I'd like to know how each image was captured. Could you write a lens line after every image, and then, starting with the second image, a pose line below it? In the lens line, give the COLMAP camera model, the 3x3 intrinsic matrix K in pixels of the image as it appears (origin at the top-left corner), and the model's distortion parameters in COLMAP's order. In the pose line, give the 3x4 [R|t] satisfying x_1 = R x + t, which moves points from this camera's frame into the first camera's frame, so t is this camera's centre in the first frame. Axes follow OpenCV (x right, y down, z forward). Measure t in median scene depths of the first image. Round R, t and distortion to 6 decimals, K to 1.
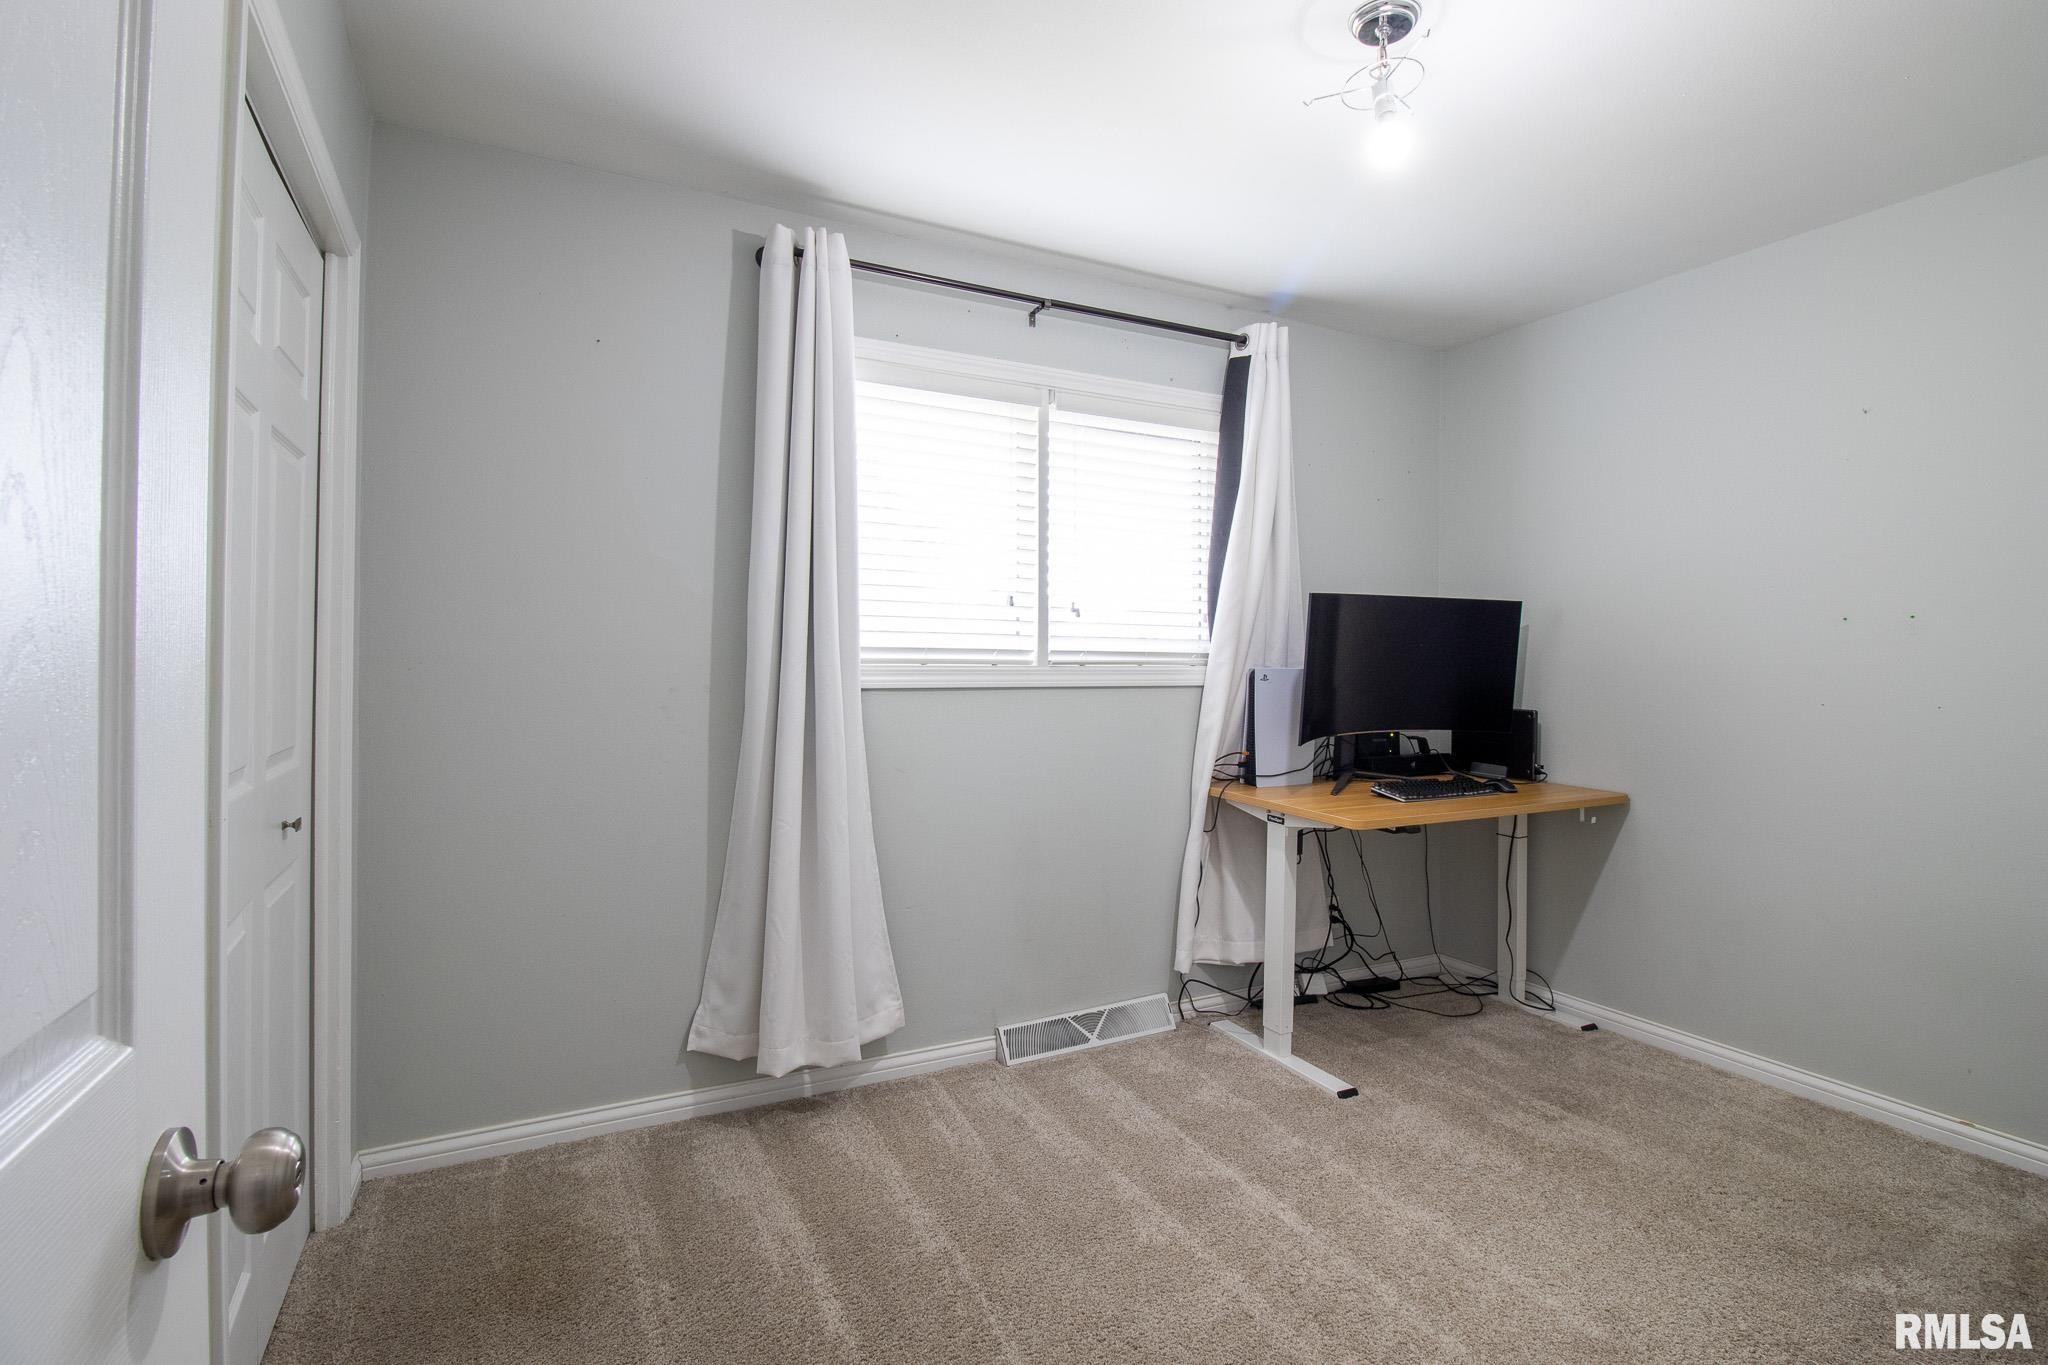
lens RADIAL K [[952.1, 0, 1033.5], [0, 952.1, 651.8], [0, 0, 1]] dist [0.002311, -0.015215]
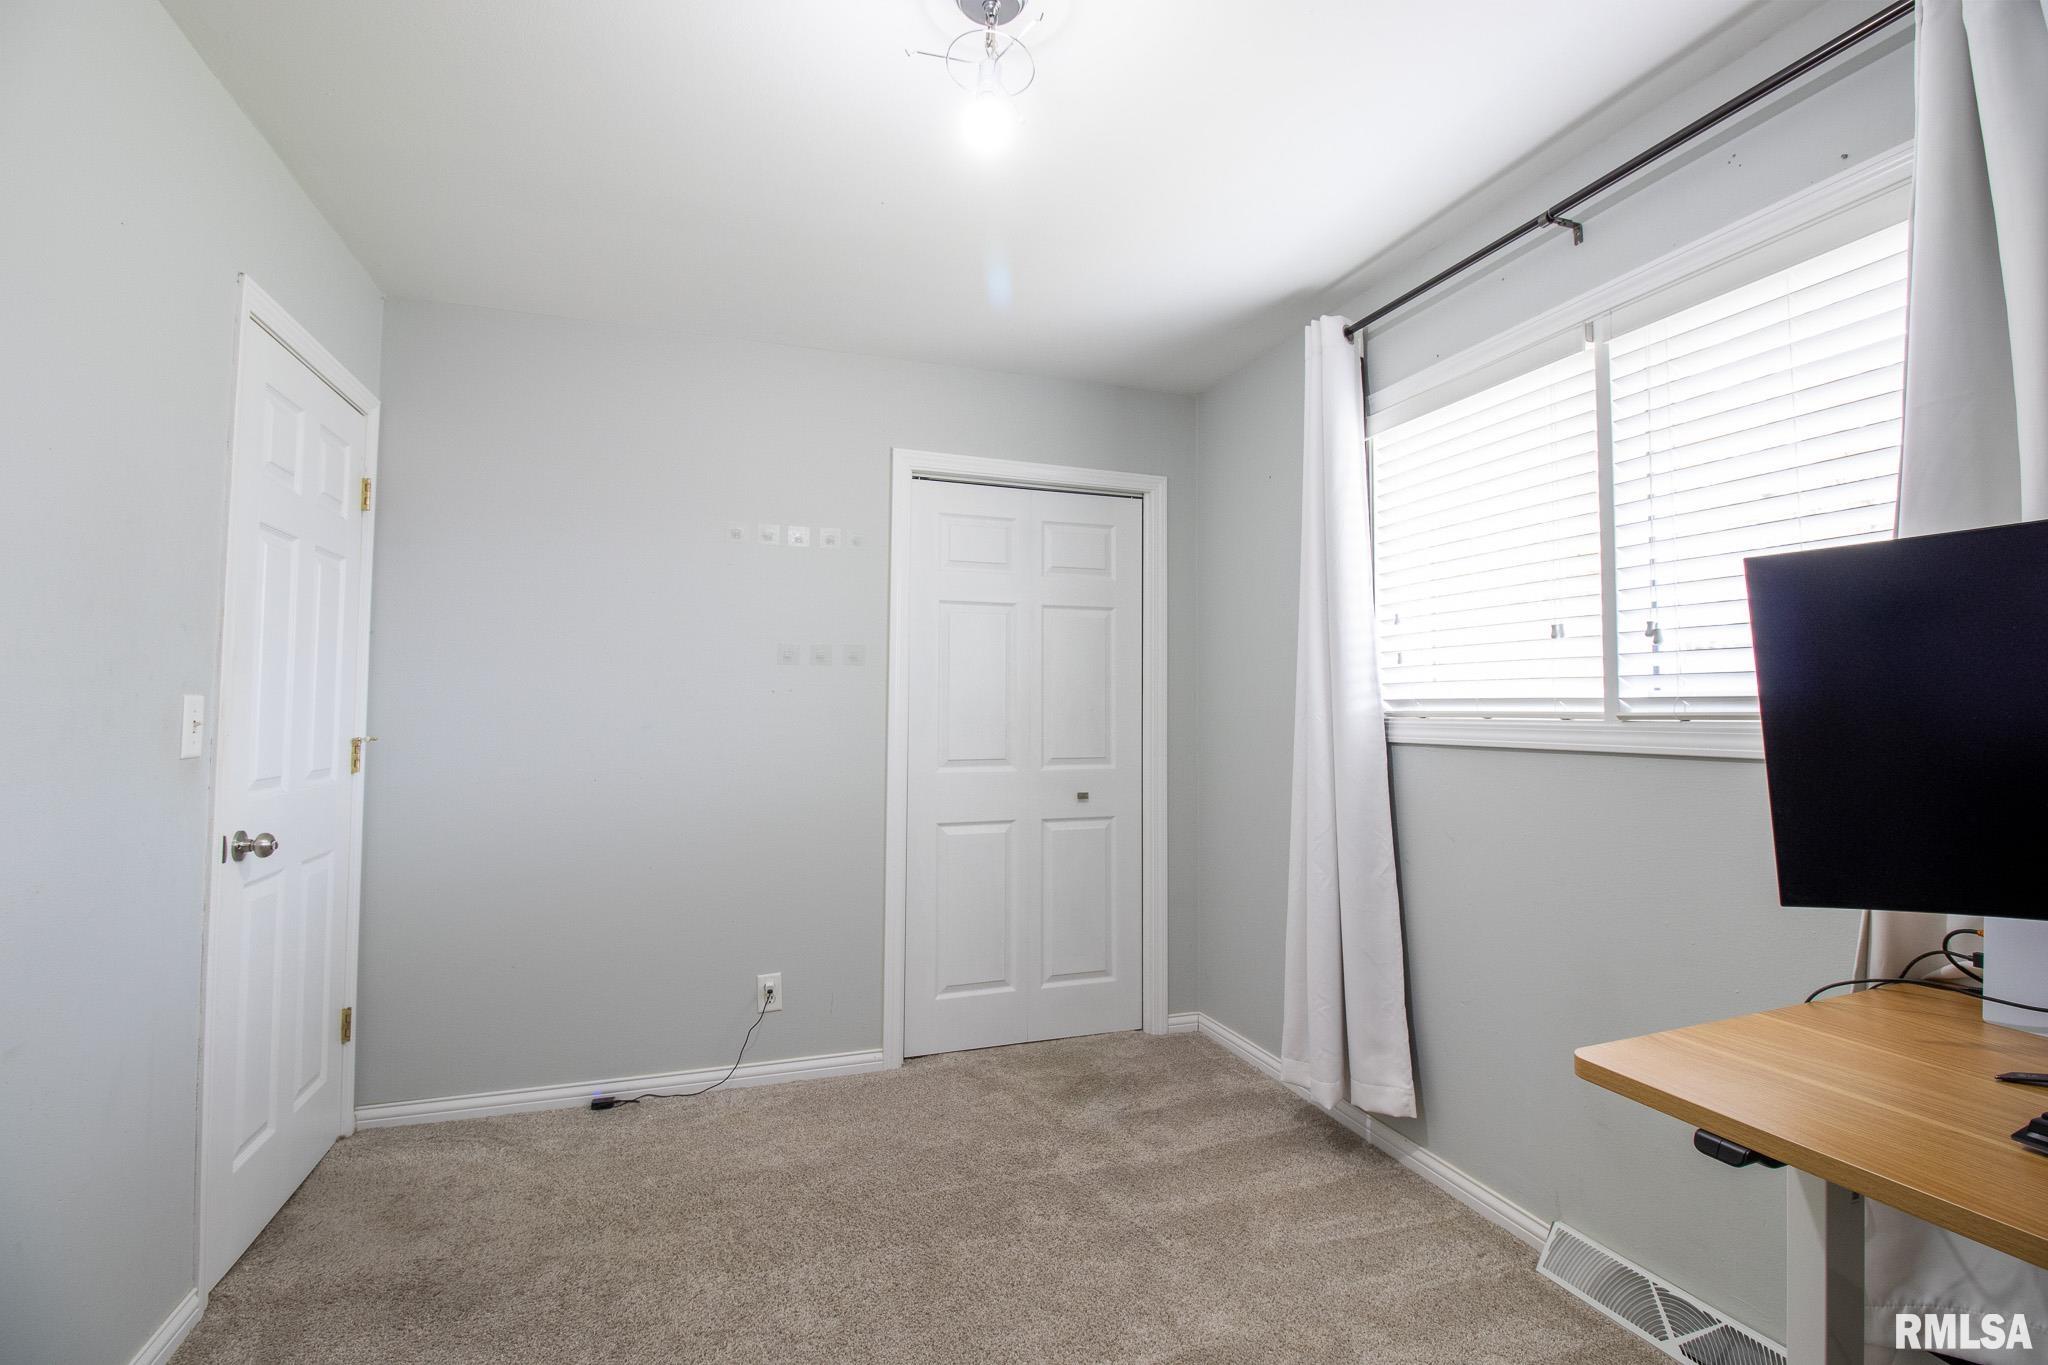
lens RADIAL K [[892.8, 0, 1031.2], [0, 892.8, 673.5], [0, 0, 1]] dist [0.000030, -0.012271]
pose [[-0.107146, -0.048687, -0.993051, 0.681528], [0.005316, 0.998758, -0.049541, 0.010232], [0.994229, -0.010587, -0.106754, 0.664135]]
